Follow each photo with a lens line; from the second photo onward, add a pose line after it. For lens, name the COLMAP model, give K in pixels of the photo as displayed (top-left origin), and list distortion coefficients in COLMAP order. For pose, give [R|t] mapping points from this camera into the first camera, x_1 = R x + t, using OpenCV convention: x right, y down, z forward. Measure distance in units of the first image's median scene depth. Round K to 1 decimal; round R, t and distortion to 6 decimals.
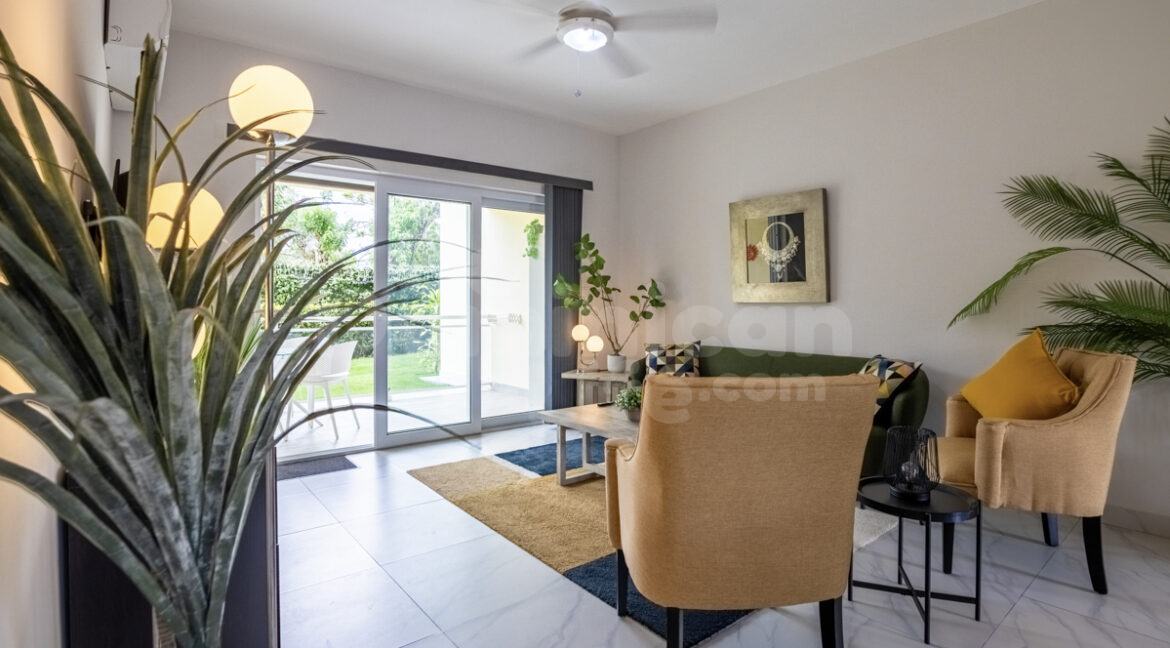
lens RADIAL K [[562.3, 0, 588.2], [0, 562.3, 305.3], [0, 0, 1]] dist [-0.045200, 0.010810]
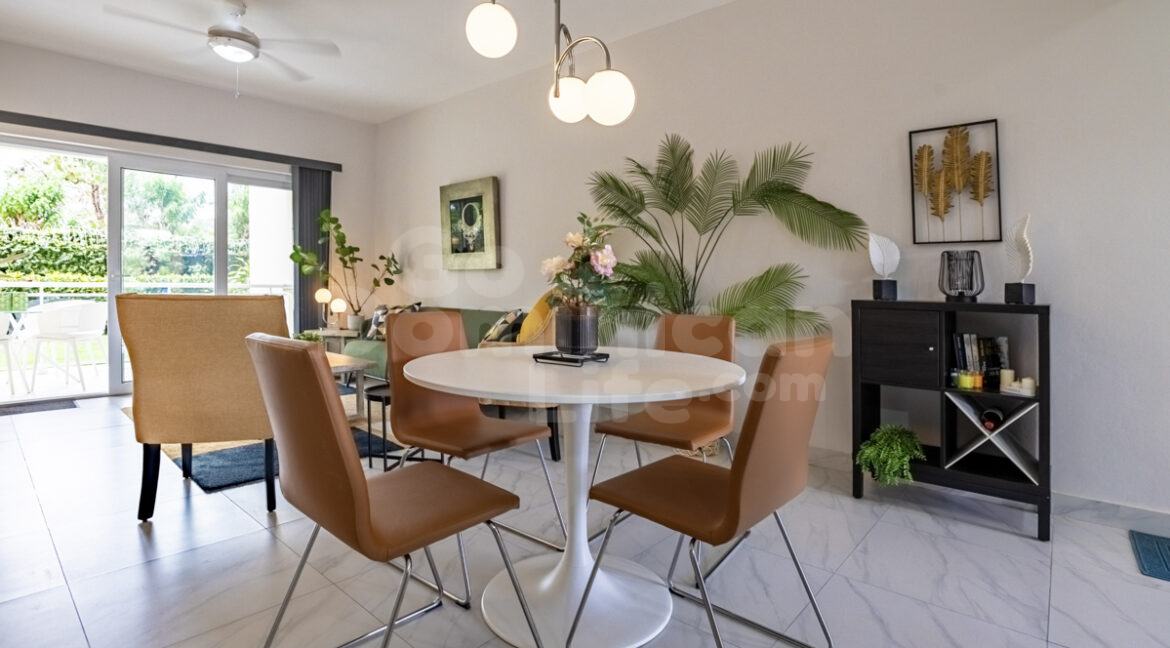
lens RADIAL K [[562.3, 0, 599.9], [0, 562.3, 293.9], [0, 0, 1]] dist [-0.045200, 0.010810]
pose [[0.984475, 0.008128, 0.175335, 0.342050], [-0.009805, 0.999914, 0.008698, 0.029792], [-0.175249, -0.010282, 0.984470, -0.217621]]
